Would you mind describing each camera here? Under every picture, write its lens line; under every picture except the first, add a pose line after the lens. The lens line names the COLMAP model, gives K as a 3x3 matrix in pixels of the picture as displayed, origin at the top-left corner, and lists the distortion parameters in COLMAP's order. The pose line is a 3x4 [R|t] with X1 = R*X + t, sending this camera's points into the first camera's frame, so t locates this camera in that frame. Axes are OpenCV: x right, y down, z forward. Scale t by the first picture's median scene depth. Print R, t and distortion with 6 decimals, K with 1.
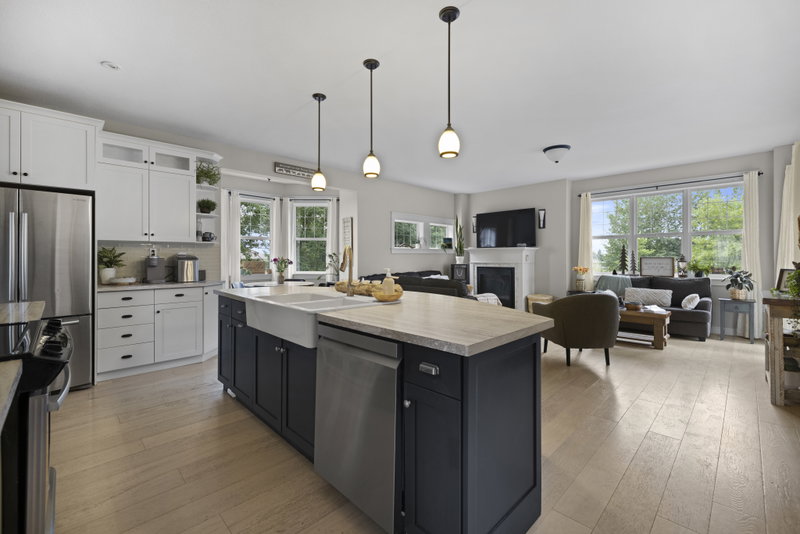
lens RADIAL K [[343.8, 0, 399.0], [0, 343.8, 257.4], [0, 0, 1]] dist [0.002163, 0.000054]
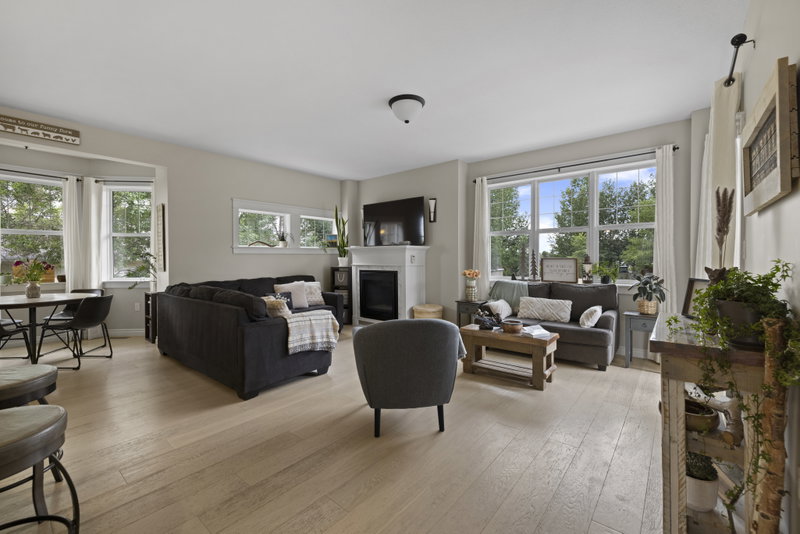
lens RADIAL K [[340.3, 0, 397.3], [0, 340.3, 262.6], [0, 0, 1]] dist [-0.001644, 0.000044]
pose [[0.995426, -0.004038, 0.095453, 0.294380], [0.002688, 0.999895, 0.014264, -0.001888], [-0.095501, -0.013942, 0.995332, 0.248804]]
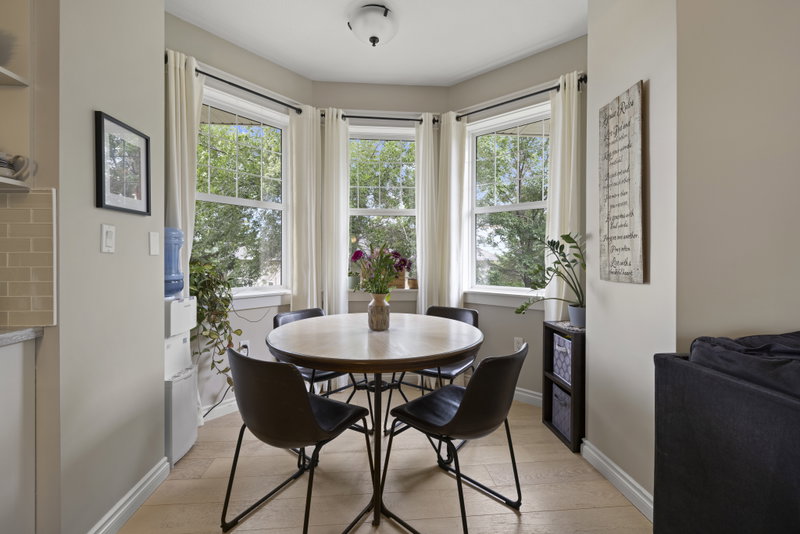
lens RADIAL K [[340.3, 0, 397.3], [0, 340.3, 262.6], [0, 0, 1]] dist [-0.001644, 0.000044]
pose [[0.772330, 0.003245, -0.635214, -0.122819], [0.001408, 0.999976, 0.006821, 0.010841], [0.635220, -0.006162, 0.772306, 0.727242]]
